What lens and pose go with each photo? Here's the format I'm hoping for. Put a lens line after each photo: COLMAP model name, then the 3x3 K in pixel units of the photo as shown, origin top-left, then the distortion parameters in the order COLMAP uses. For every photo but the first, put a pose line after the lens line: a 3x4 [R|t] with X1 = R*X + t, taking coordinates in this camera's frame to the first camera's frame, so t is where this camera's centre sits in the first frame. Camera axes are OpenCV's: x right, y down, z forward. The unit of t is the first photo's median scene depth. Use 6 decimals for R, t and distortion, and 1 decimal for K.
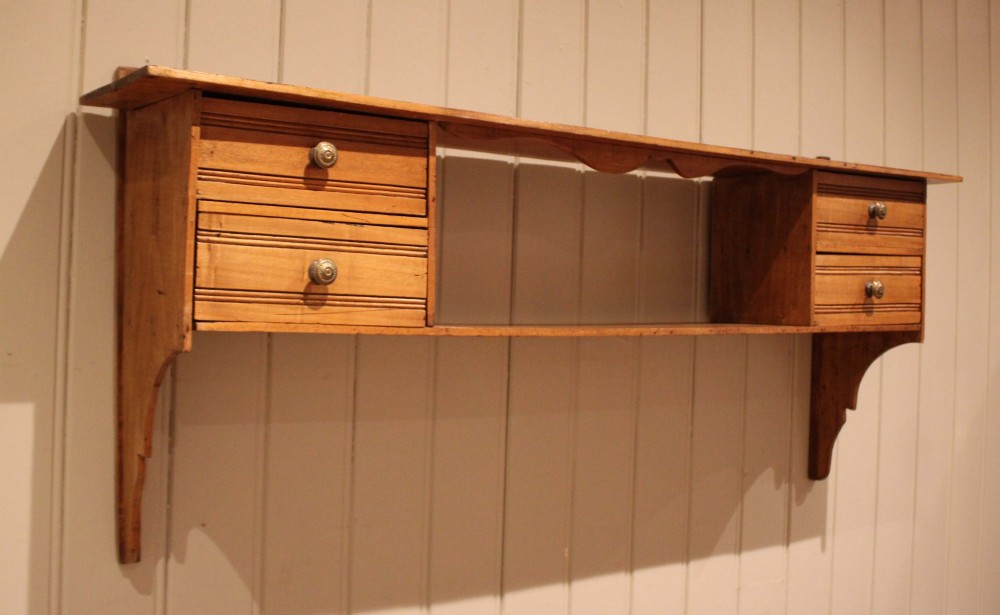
lens RADIAL K [[1149.3, 0, 422.8], [0, 1149.3, 272.6], [0, 0, 1]] dist [-0.102979, 0.024360]
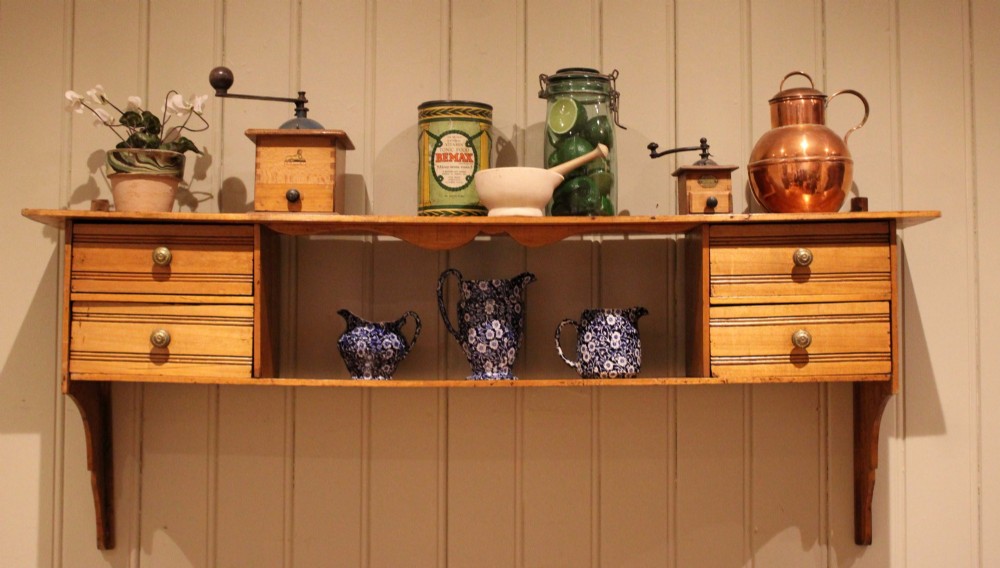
lens RADIAL K [[1474.8, 0, 501.5], [0, 1474.8, 279.3], [0, 0, 1]] dist [-0.021274, -0.026702]
pose [[0.842446, -0.052573, -0.536210, 1.014356], [0.028147, 0.998163, -0.053643, 0.028394], [0.538046, 0.030098, 0.842378, -0.251346]]
